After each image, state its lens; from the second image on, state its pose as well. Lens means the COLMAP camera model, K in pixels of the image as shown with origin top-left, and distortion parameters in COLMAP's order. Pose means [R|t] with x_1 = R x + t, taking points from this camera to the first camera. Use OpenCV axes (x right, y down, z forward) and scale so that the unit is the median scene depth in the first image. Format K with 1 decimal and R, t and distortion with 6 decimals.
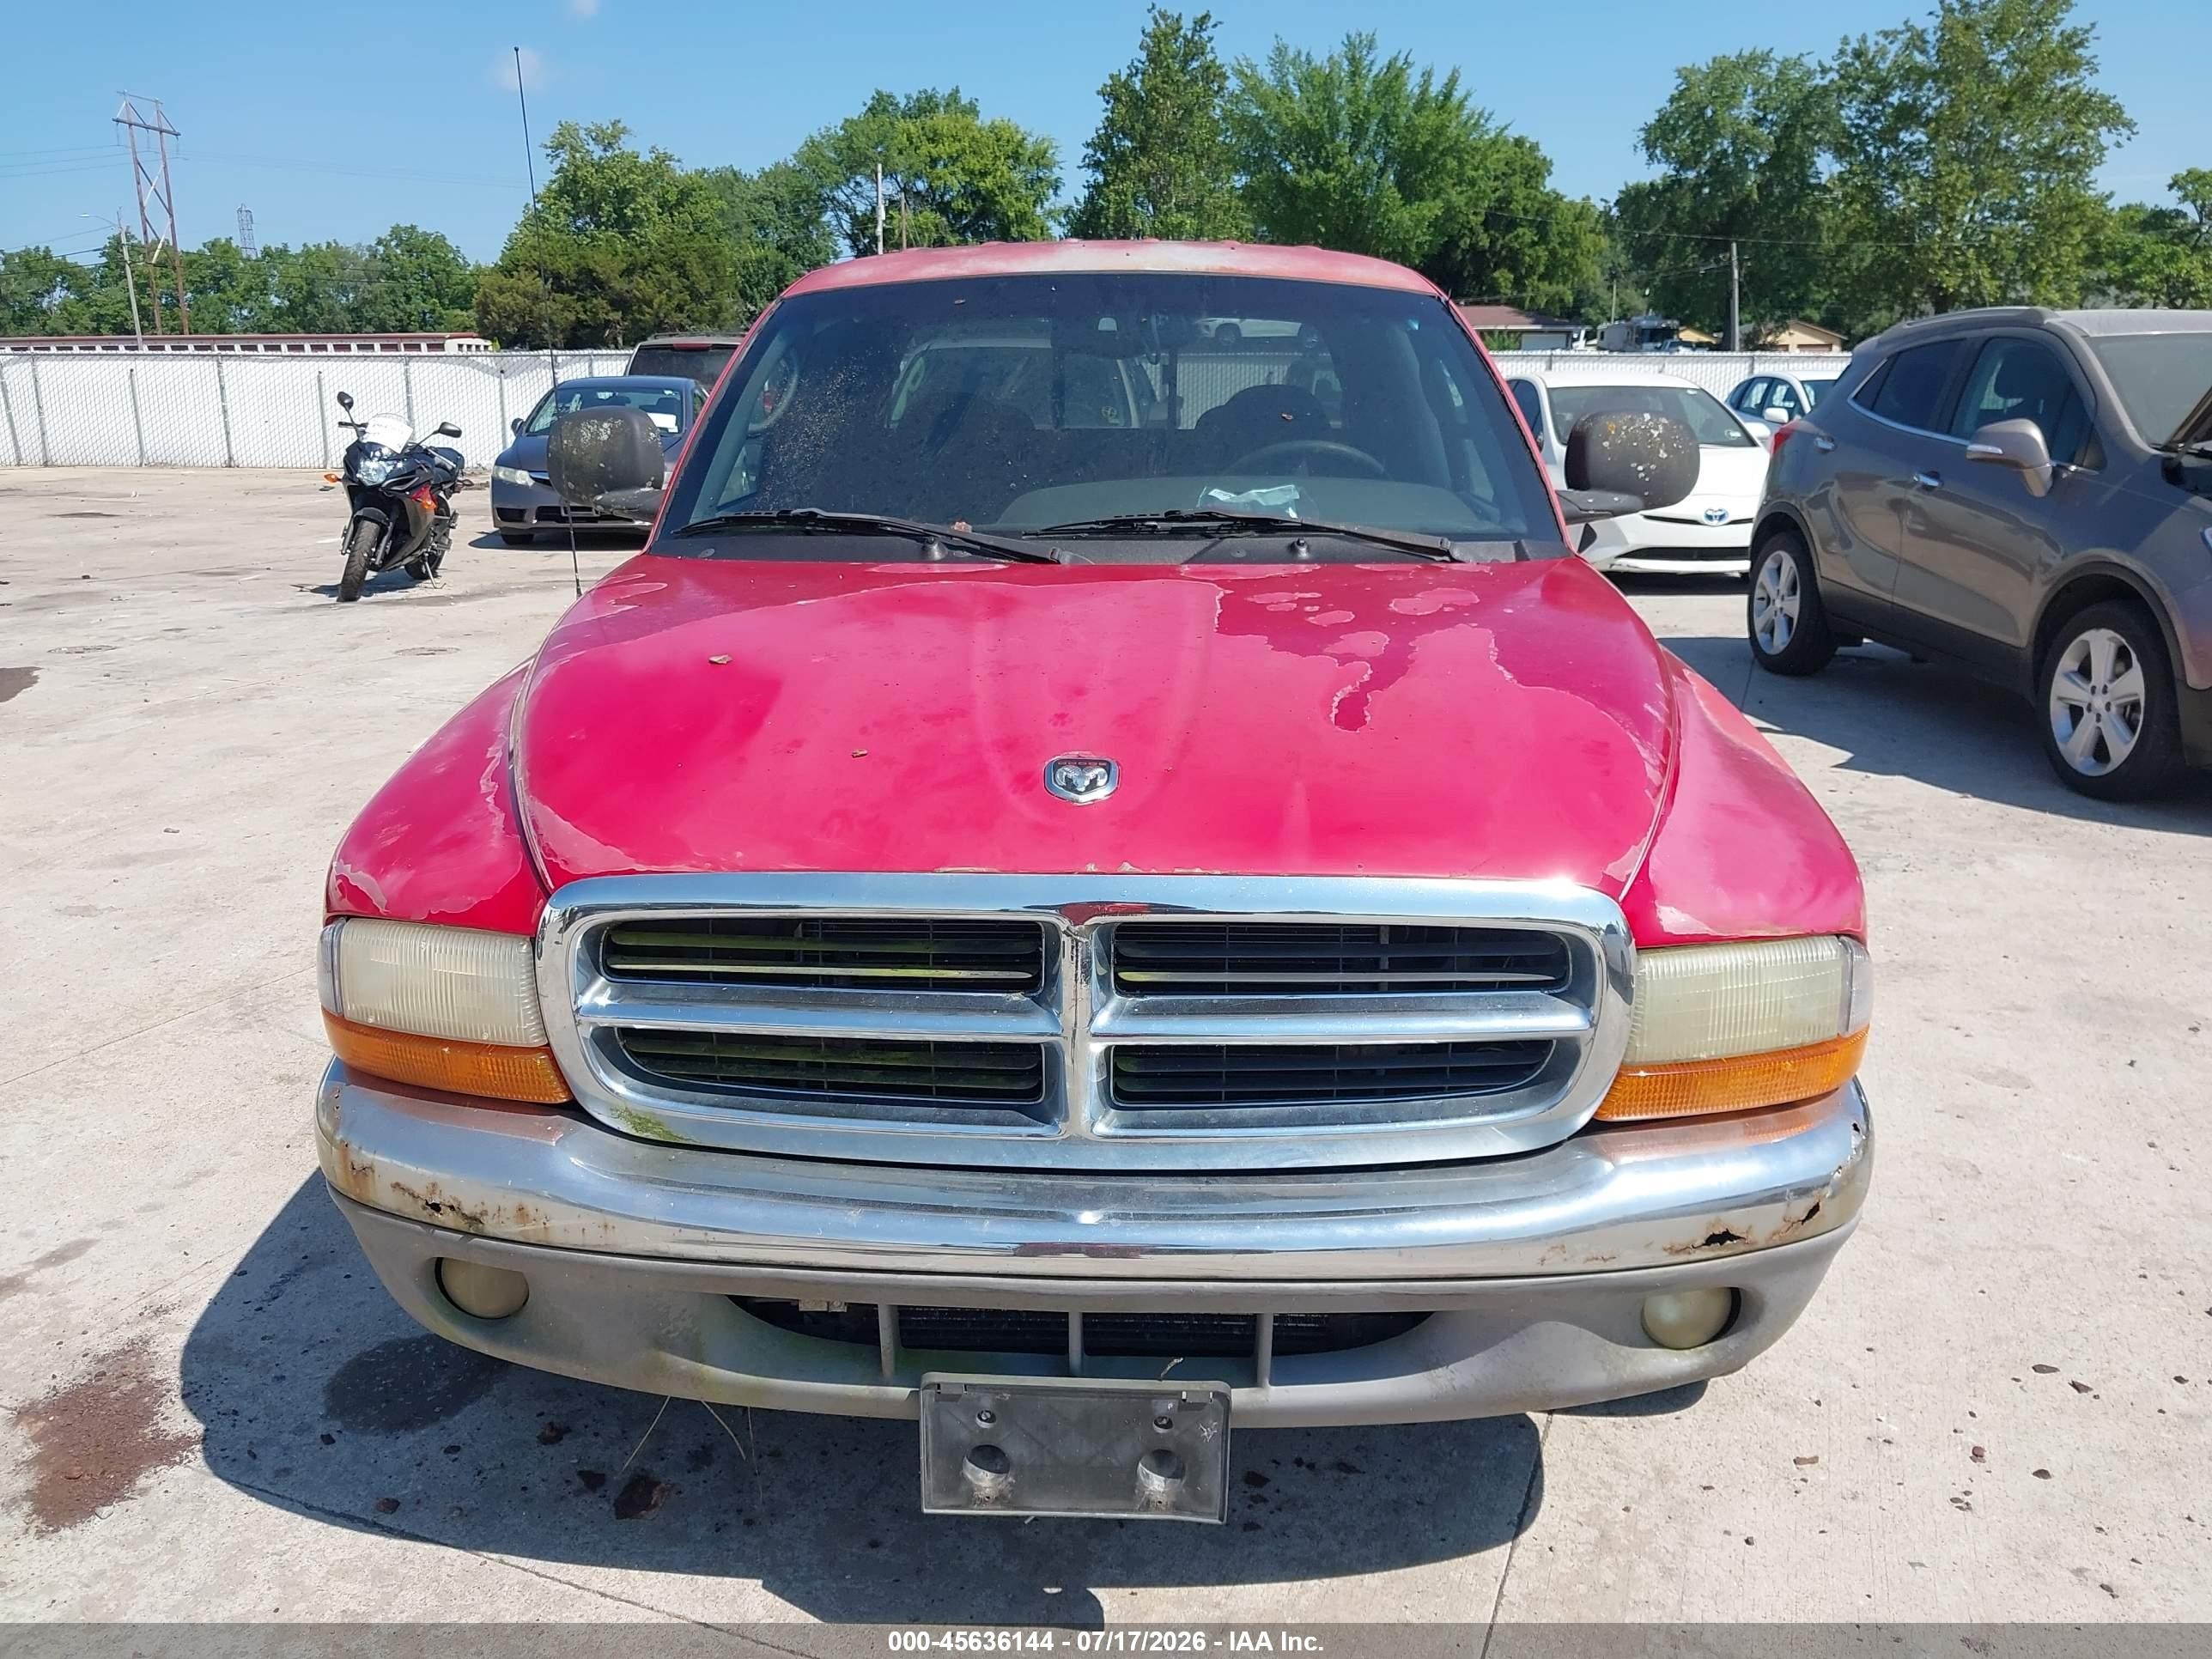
lens RADIAL K [[1737.3, 0, 1106.0], [0, 1737.3, 829.5], [0, 0, 1]] dist [0.002178, 0.007039]
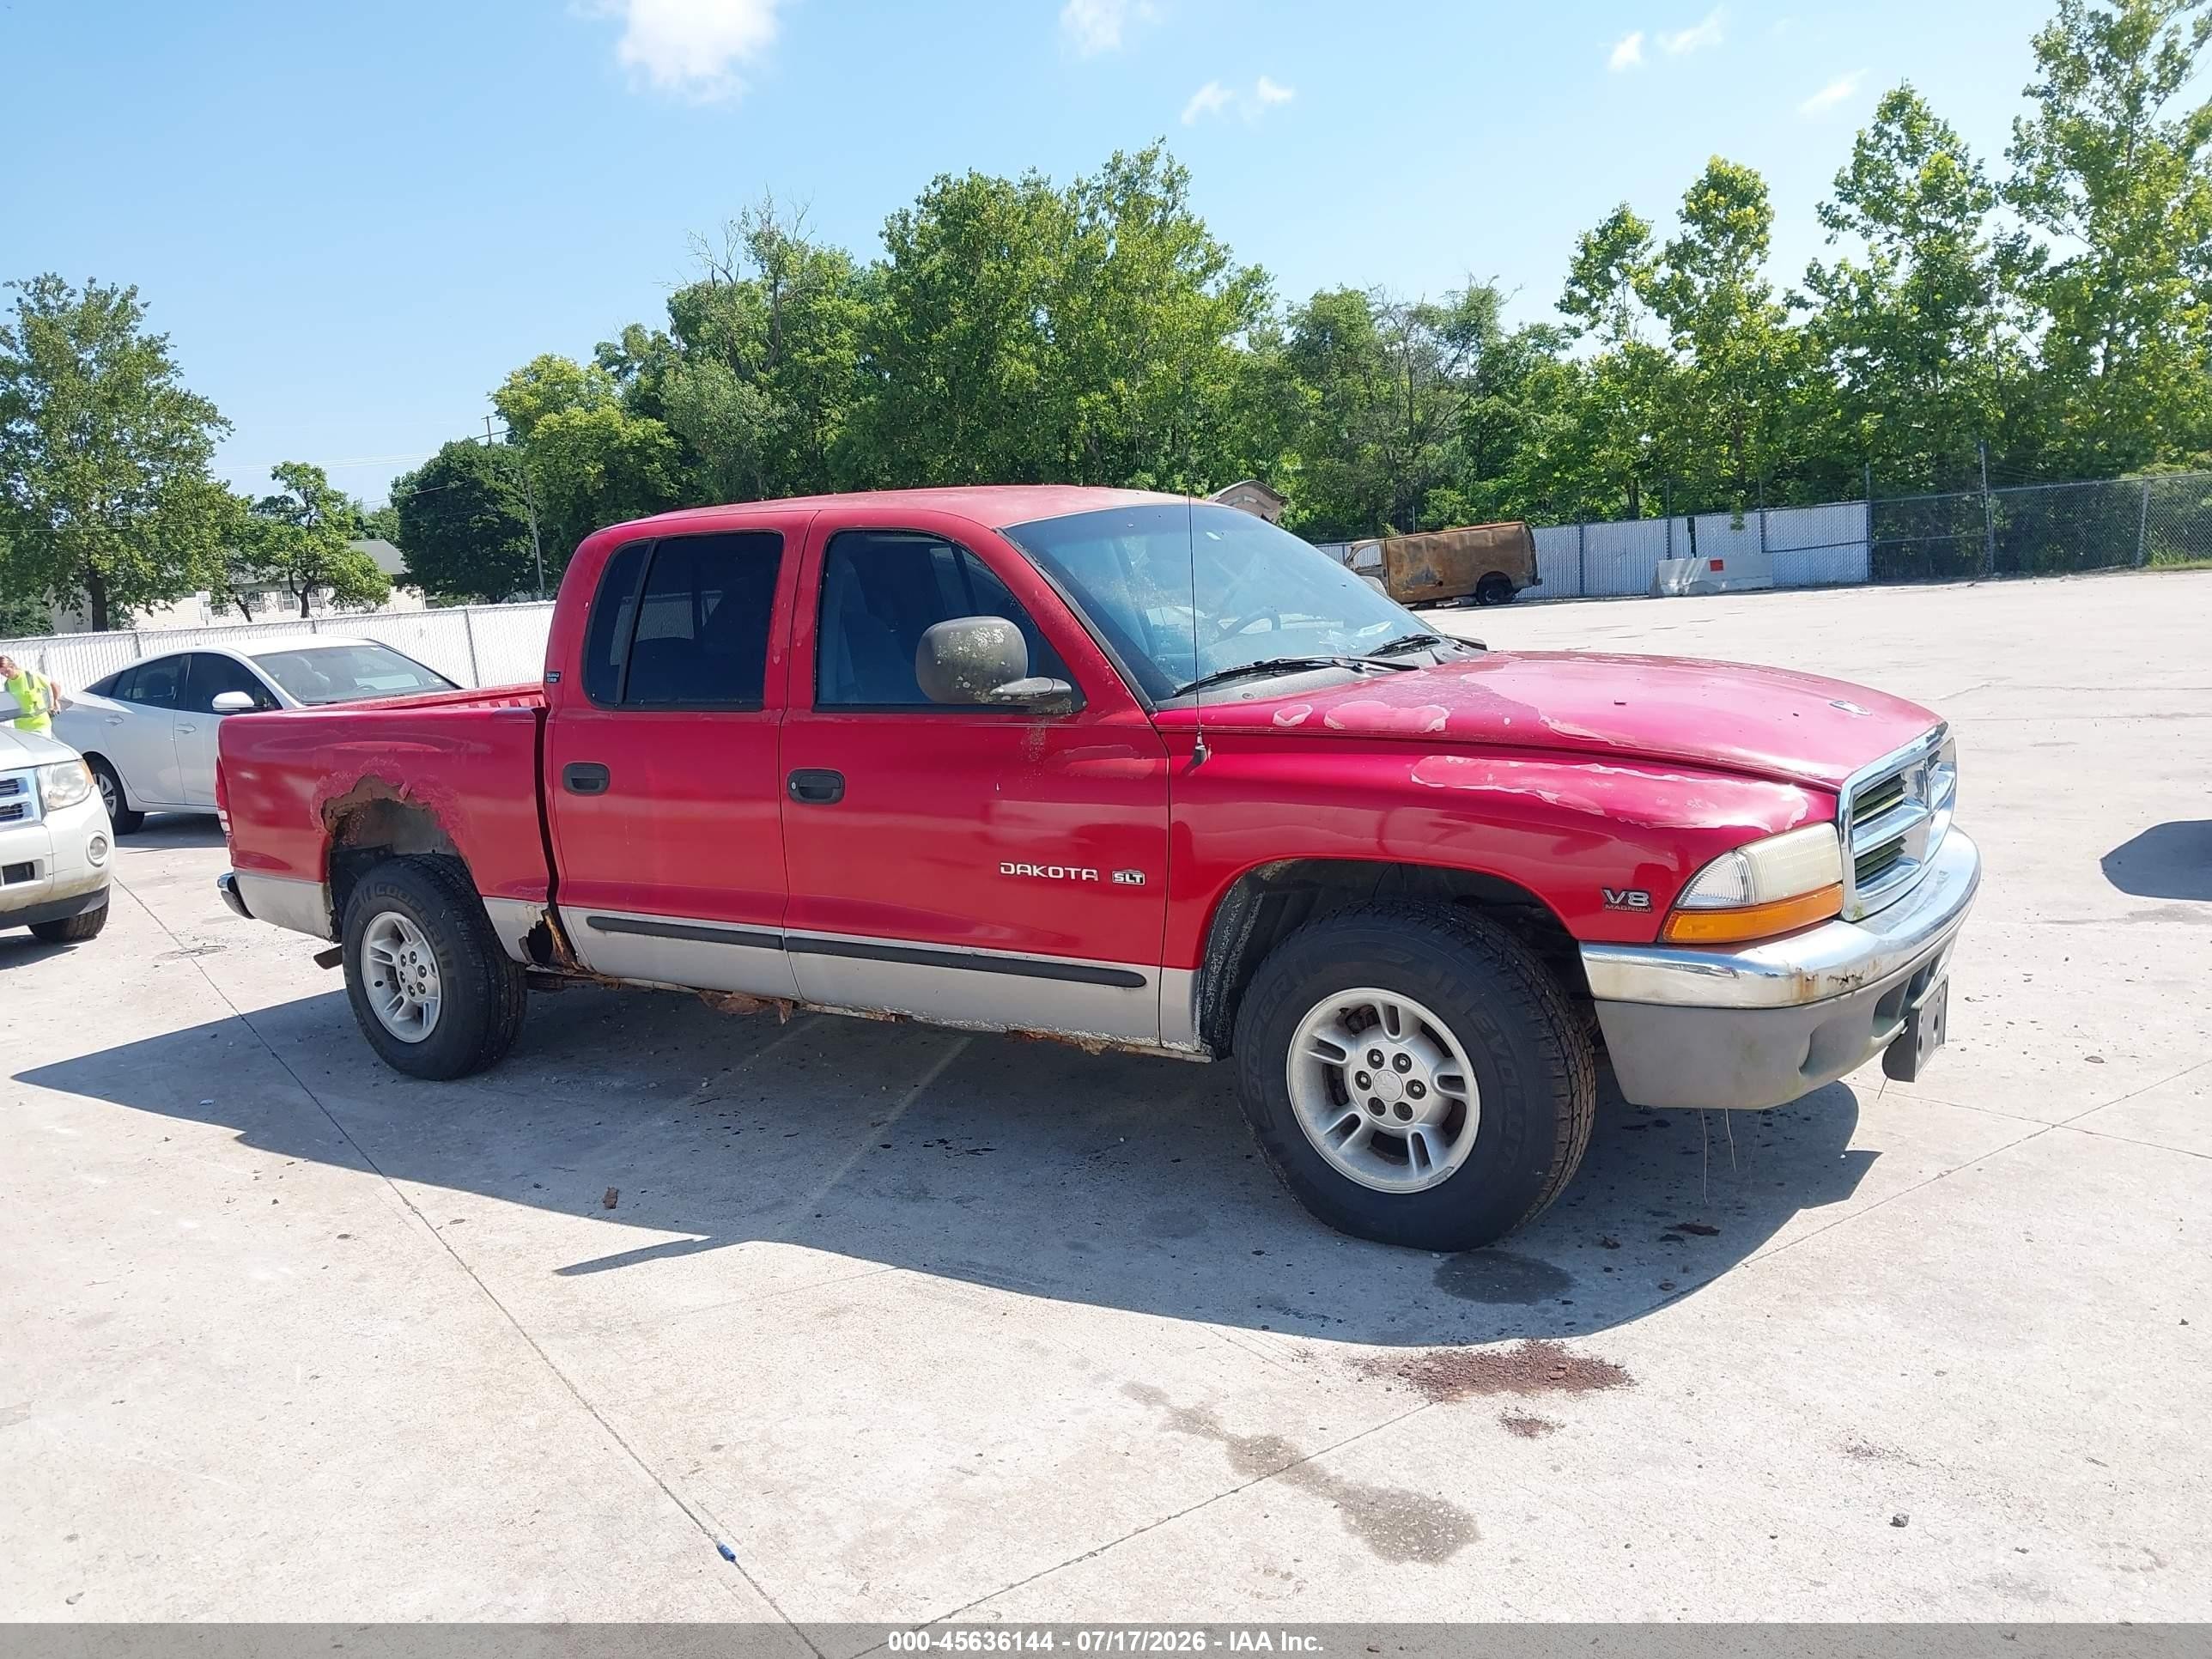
lens RADIAL K [[1711.2, 0, 1075.0], [0, 1711.2, 828.4], [0, 0, 1]] dist [-0.001869, 0.002302]
pose [[0.569031, -0.167965, 0.804979, -1.563284], [0.287010, 0.957923, -0.003006, -0.098528], [-0.770603, 0.232748, 0.593295, 0.396181]]
